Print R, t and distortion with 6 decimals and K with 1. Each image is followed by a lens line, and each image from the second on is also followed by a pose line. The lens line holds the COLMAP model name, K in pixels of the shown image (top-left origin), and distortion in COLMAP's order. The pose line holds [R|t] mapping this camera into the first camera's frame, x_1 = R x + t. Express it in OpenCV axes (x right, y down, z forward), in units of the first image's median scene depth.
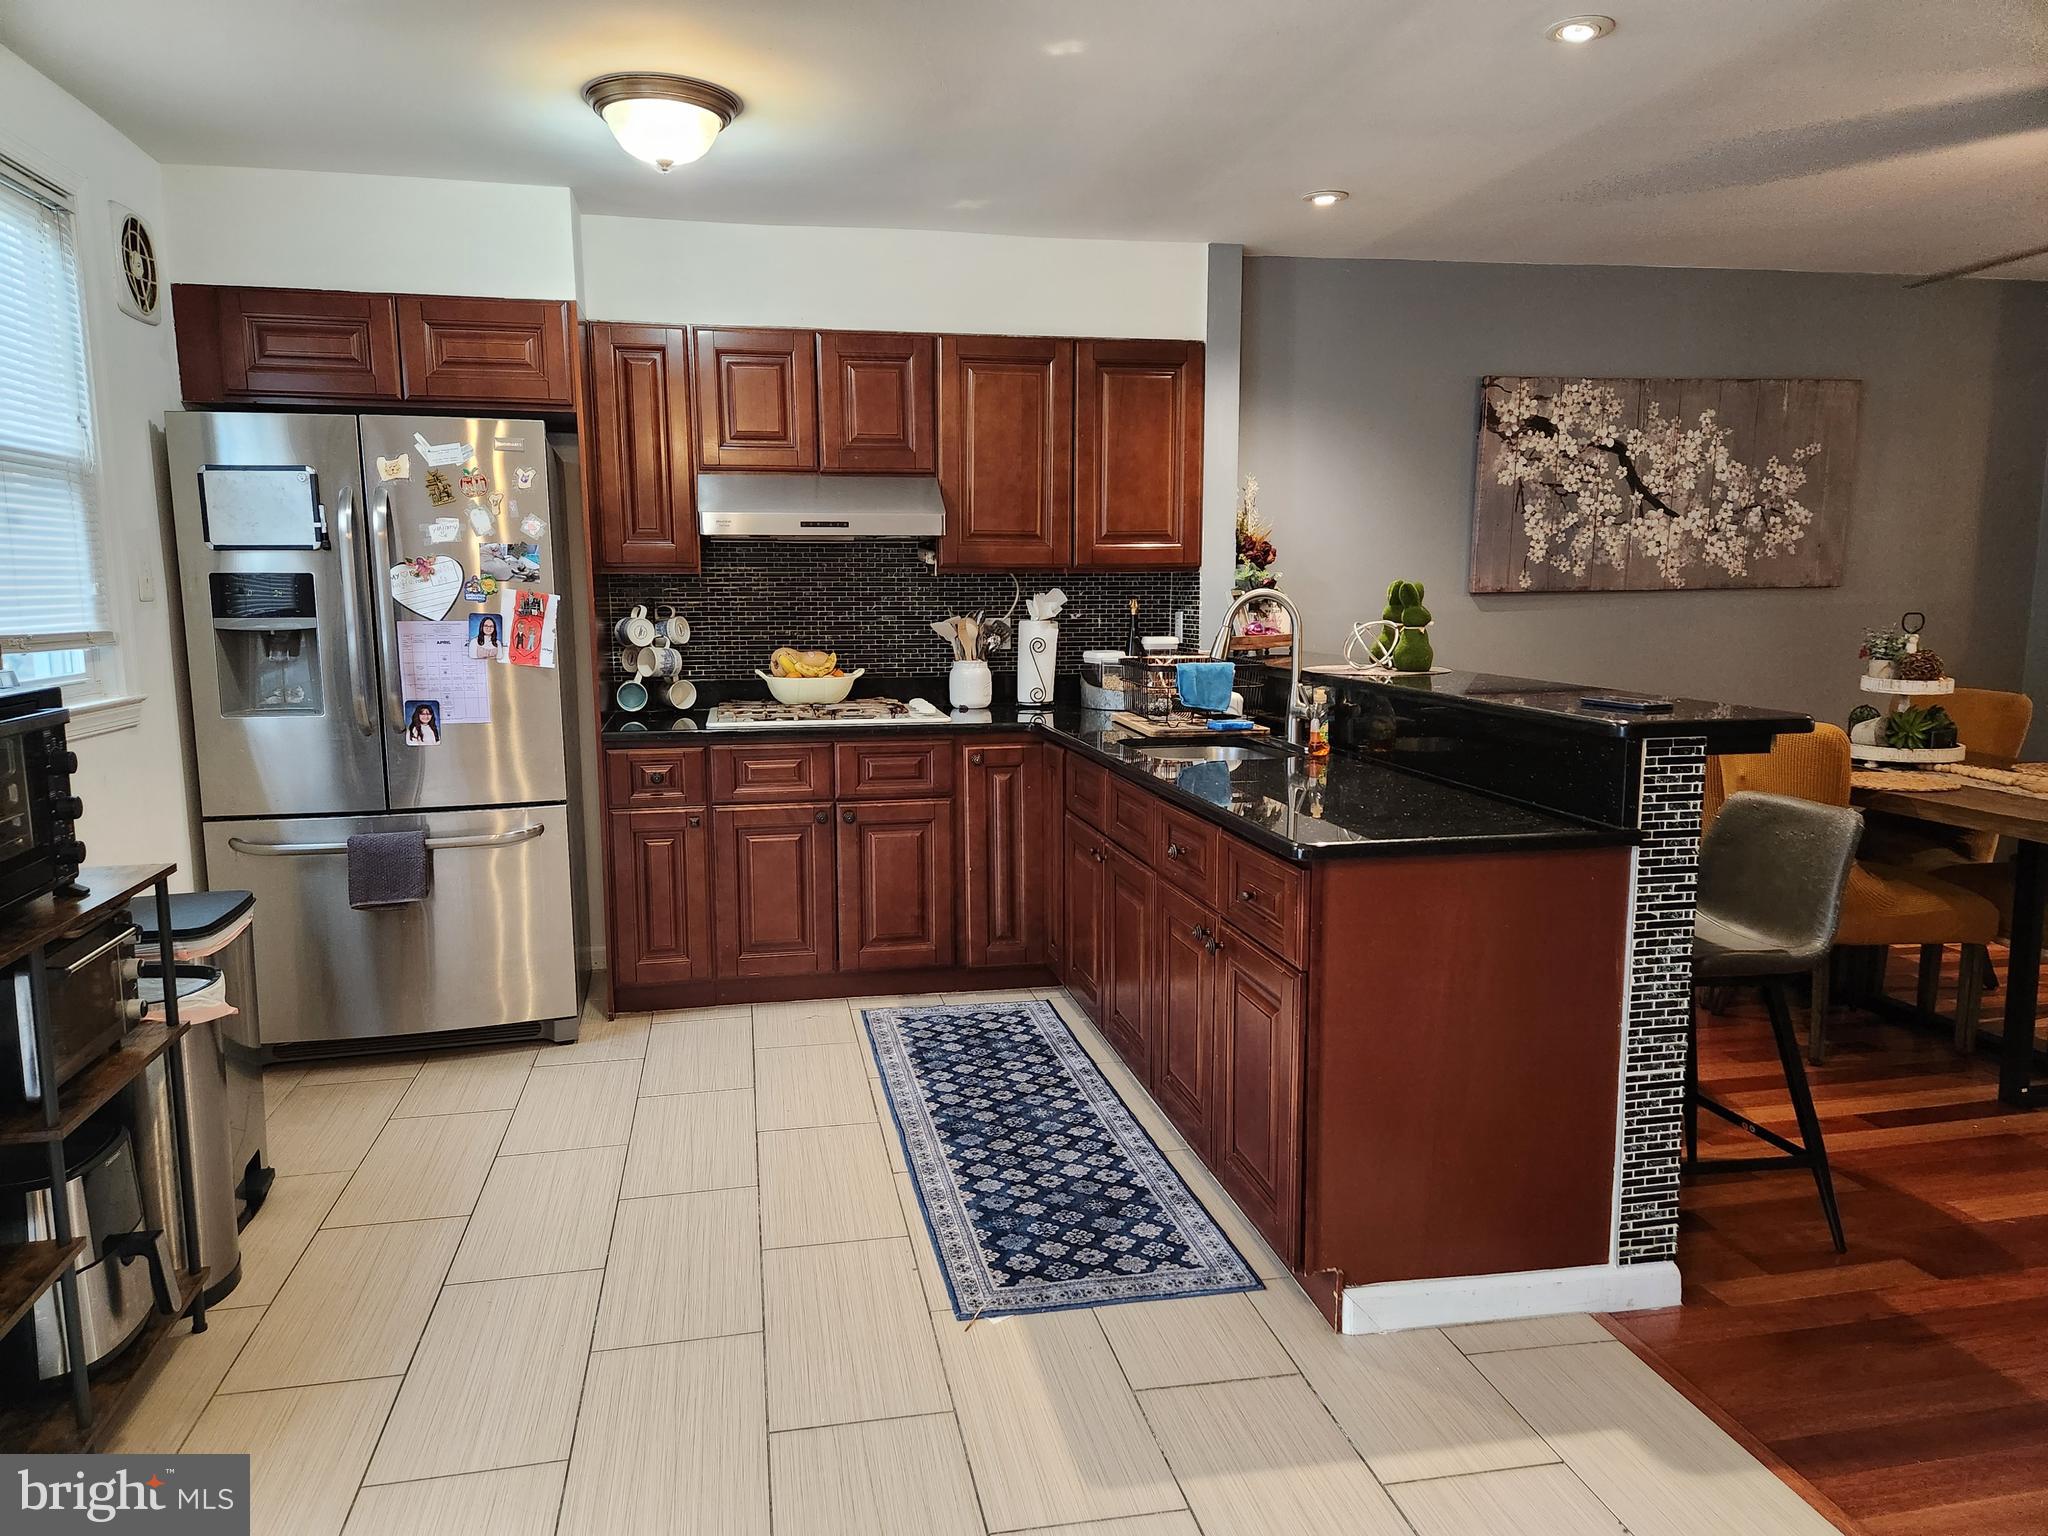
lens RADIAL K [[1358.5, 0, 1028.6], [0, 1358.5, 772.2], [0, 0, 1]] dist [0.066523, -0.052198]
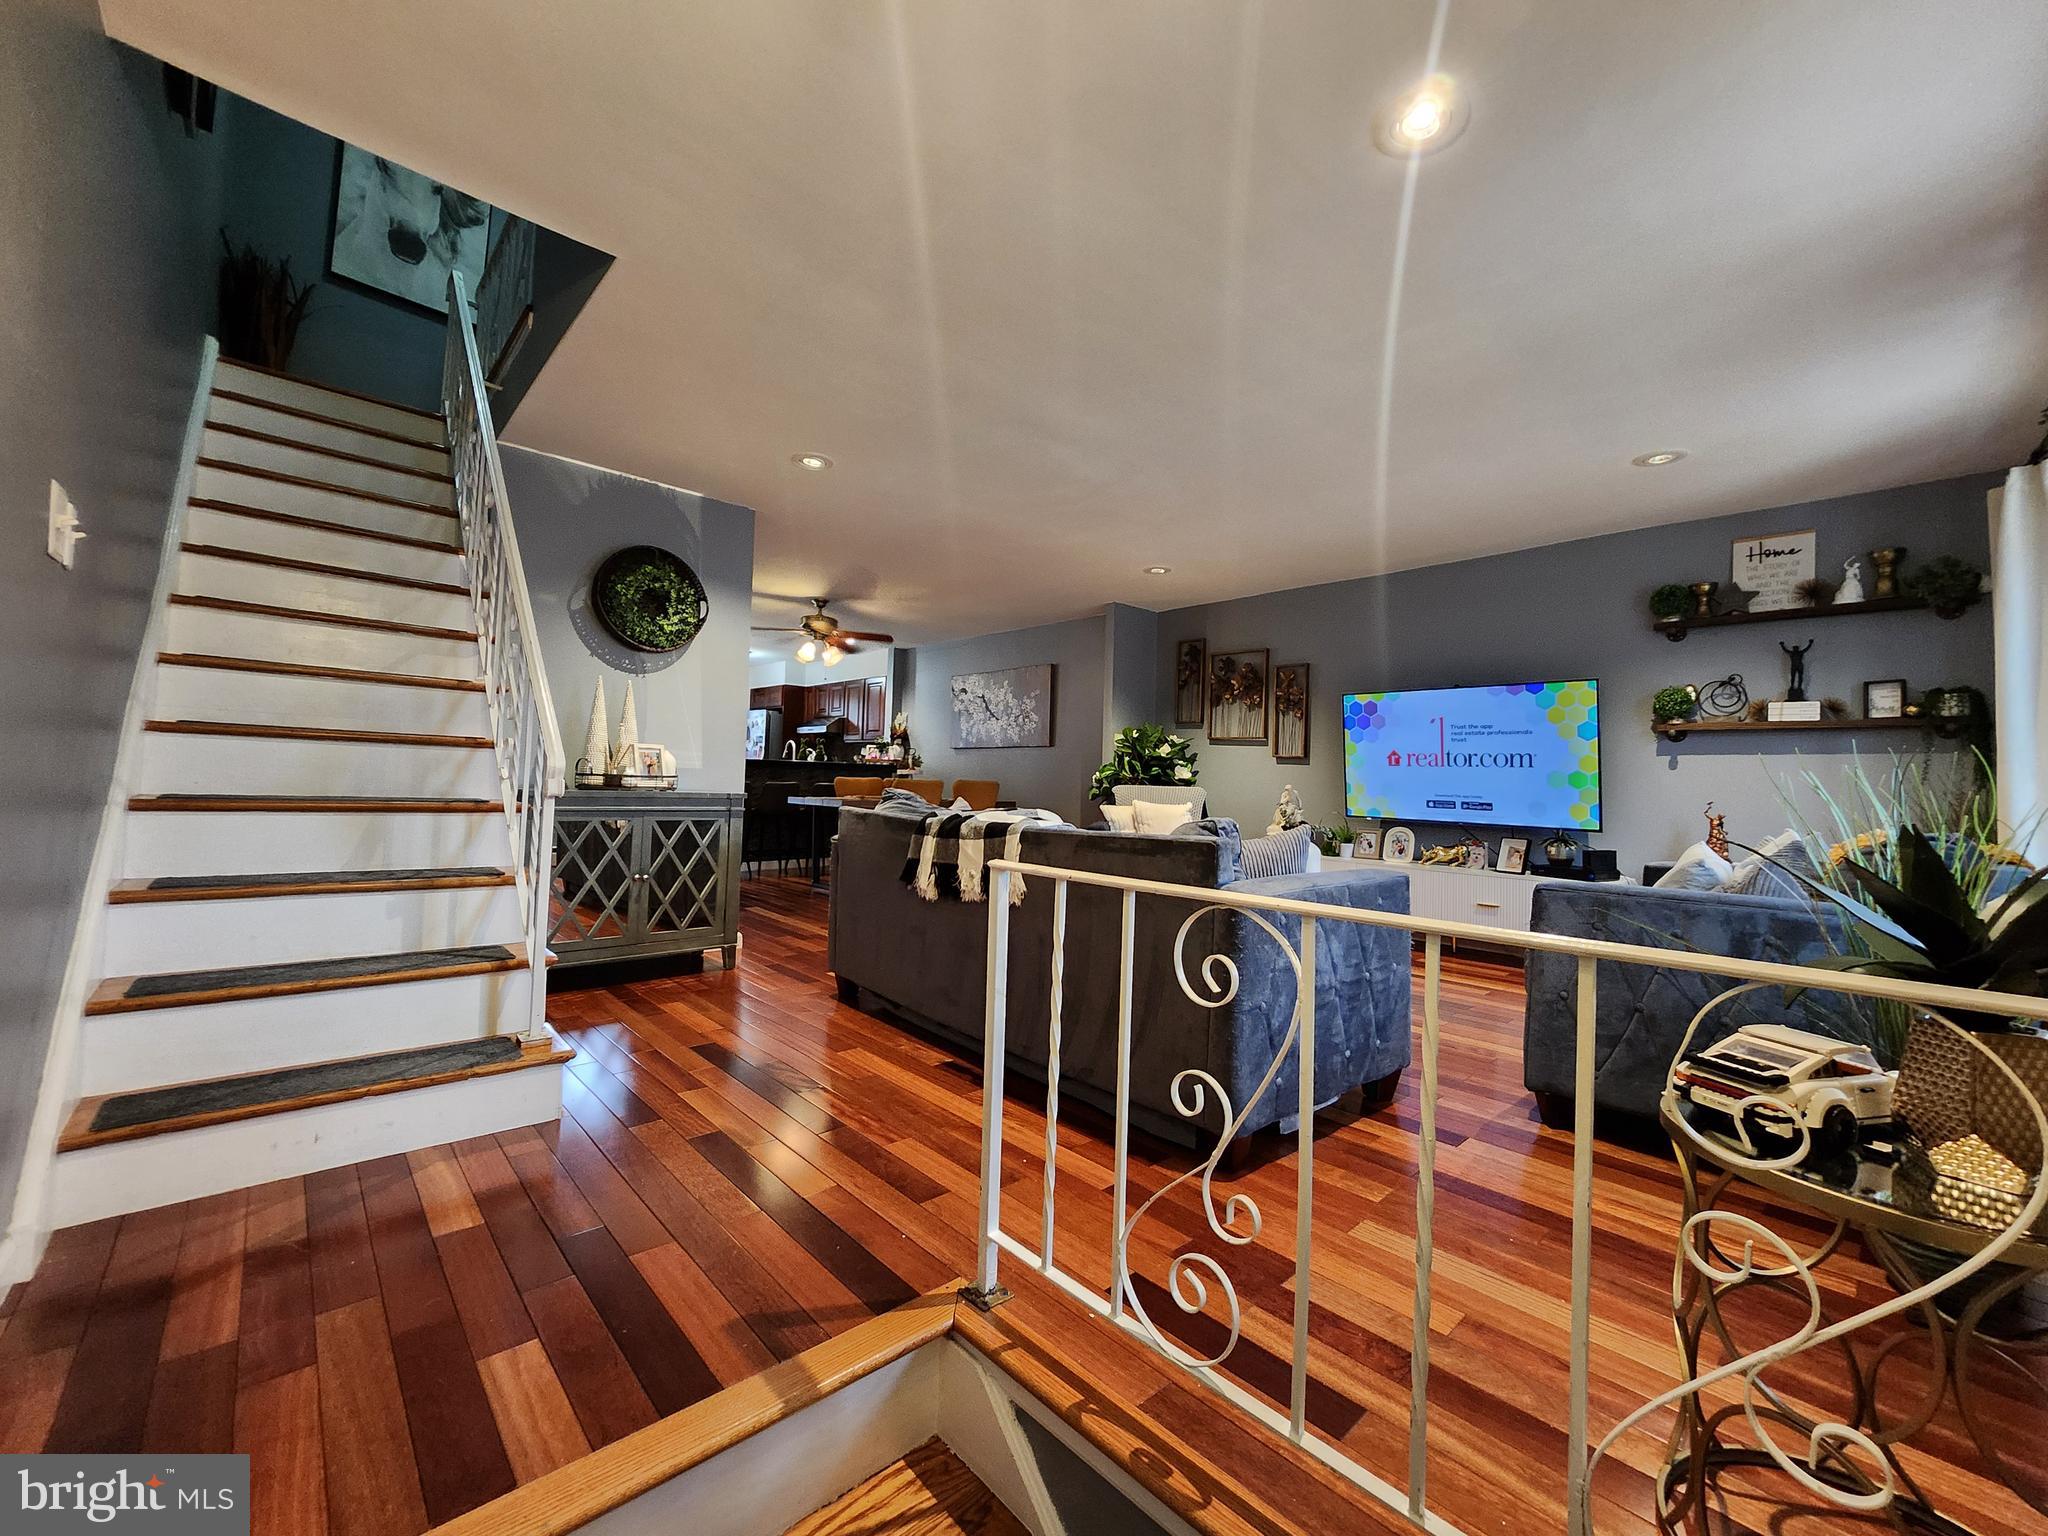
lens RADIAL K [[814.0, 0, 1027.8], [0, 814.0, 774.3], [0, 0, 1]] dist [-0.010630, 0.001875]
pose [[0.526982, 0.013848, -0.849764, 1.869677], [-0.153426, 0.984990, -0.079096, 0.034963], [0.835913, 0.172058, 0.521196, 0.243954]]
